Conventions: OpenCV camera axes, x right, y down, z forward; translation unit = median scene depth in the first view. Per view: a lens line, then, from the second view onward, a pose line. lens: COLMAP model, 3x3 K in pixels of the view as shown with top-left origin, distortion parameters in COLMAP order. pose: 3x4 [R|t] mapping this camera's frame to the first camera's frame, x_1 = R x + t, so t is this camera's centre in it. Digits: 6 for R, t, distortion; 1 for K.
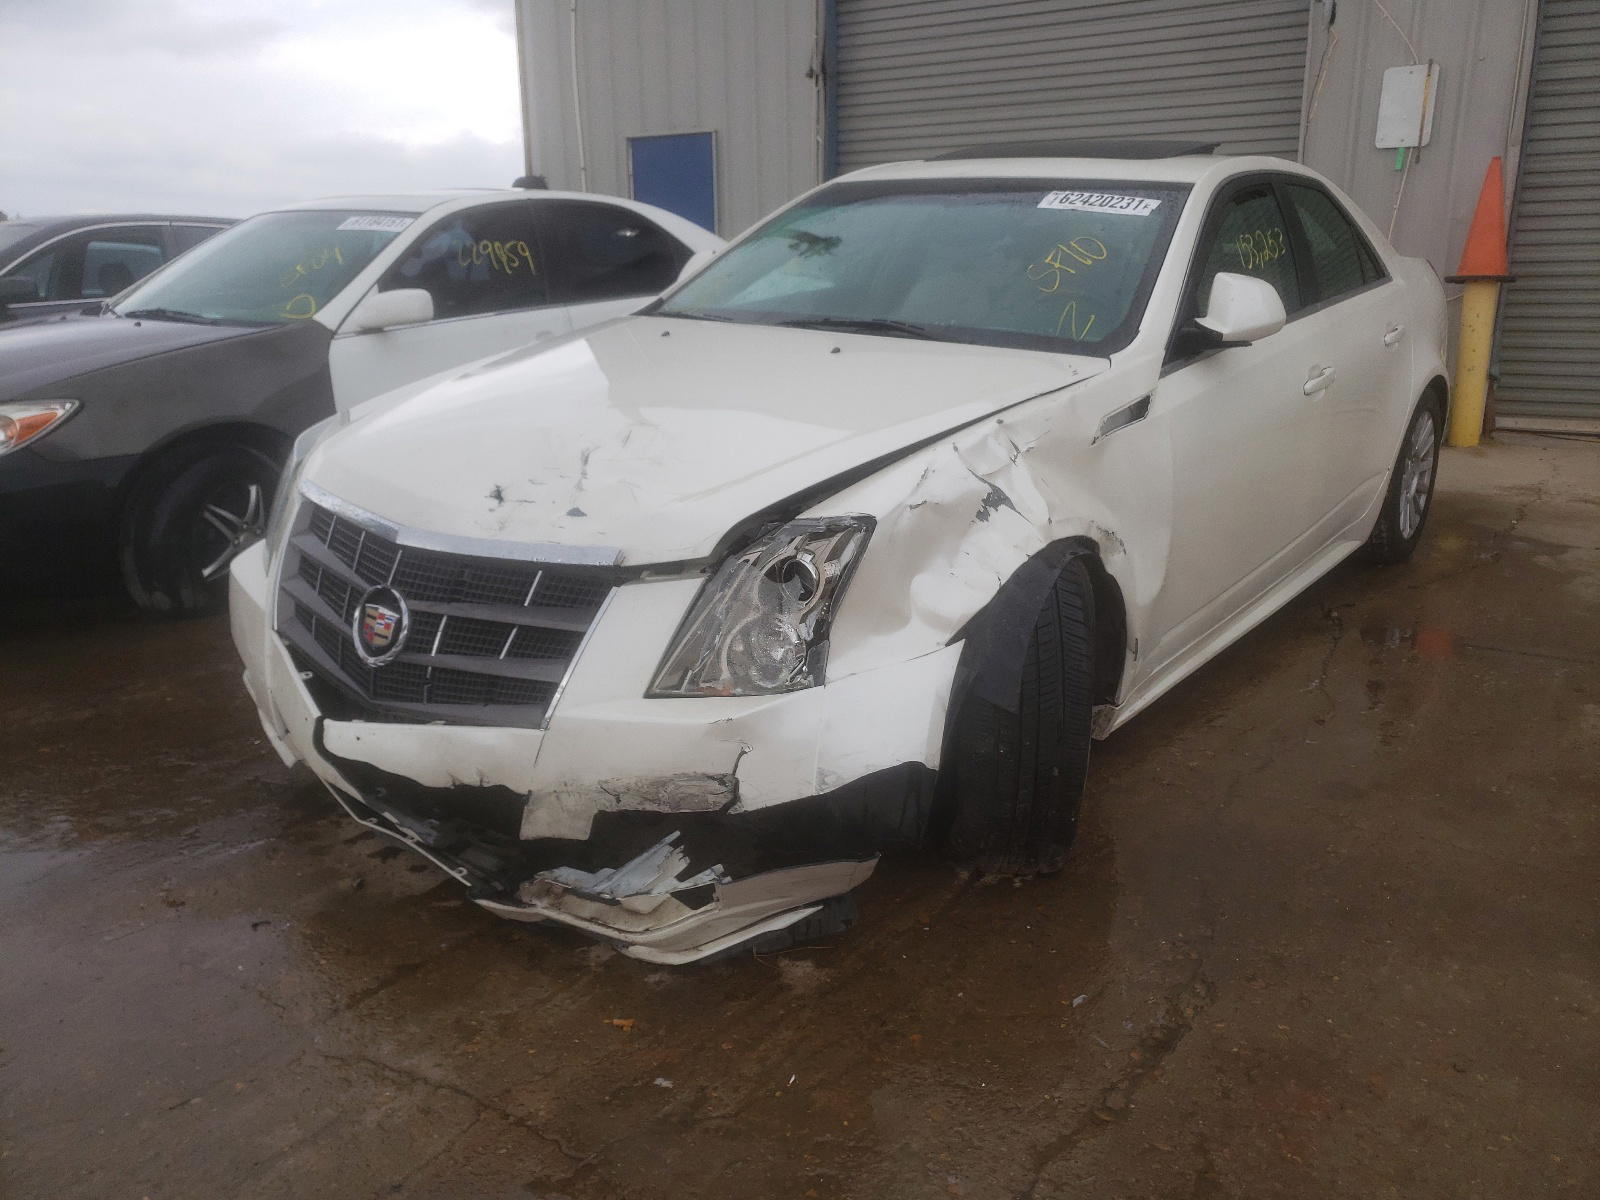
lens RADIAL K [[1238.6, 0, 800.0], [0, 1238.6, 600.0], [0, 0, 1]] dist [0.009166, 0.003265]
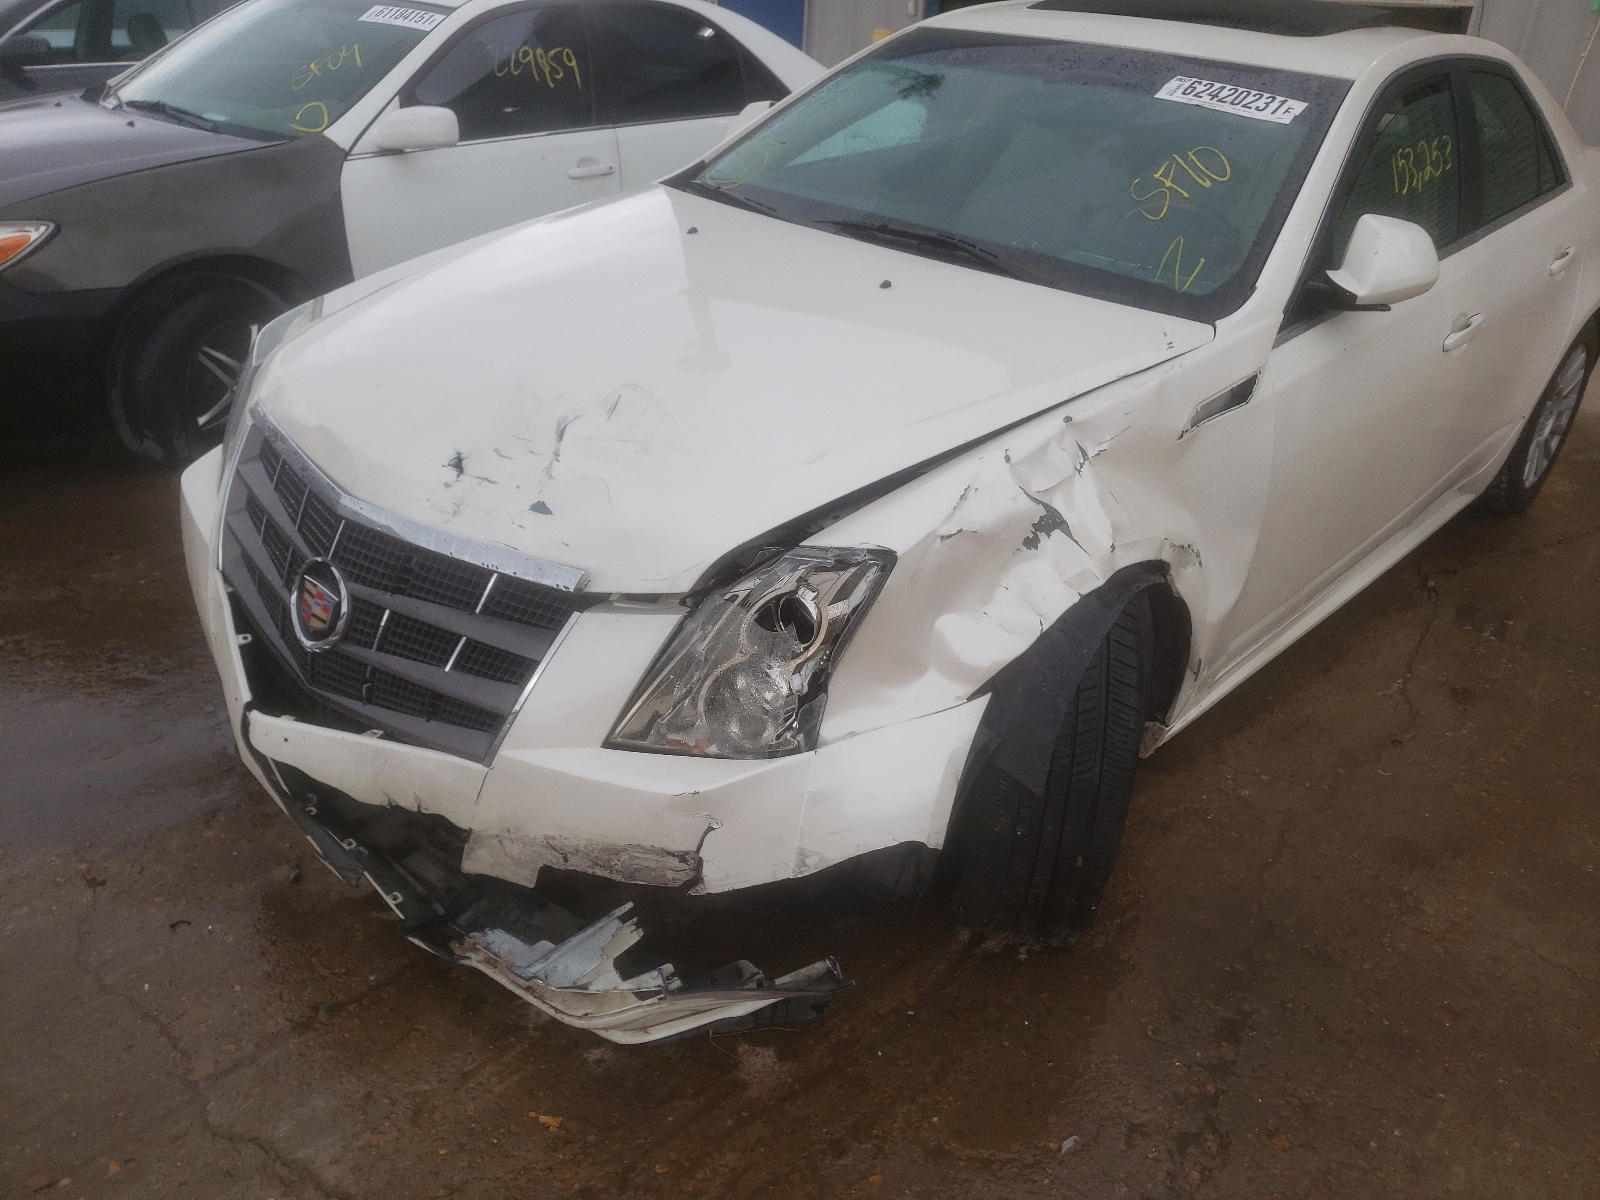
lens RADIAL K [[1233.7, 0, 807.0], [0, 1233.7, 603.8], [0, 0, 1]] dist [-0.019959, 0.063344]
pose [[0.995024, 0.091568, -0.039269, 0.034942], [-0.083111, 0.980200, 0.179722, -0.165708], [0.054948, -0.175564, 0.982933, 0.176628]]
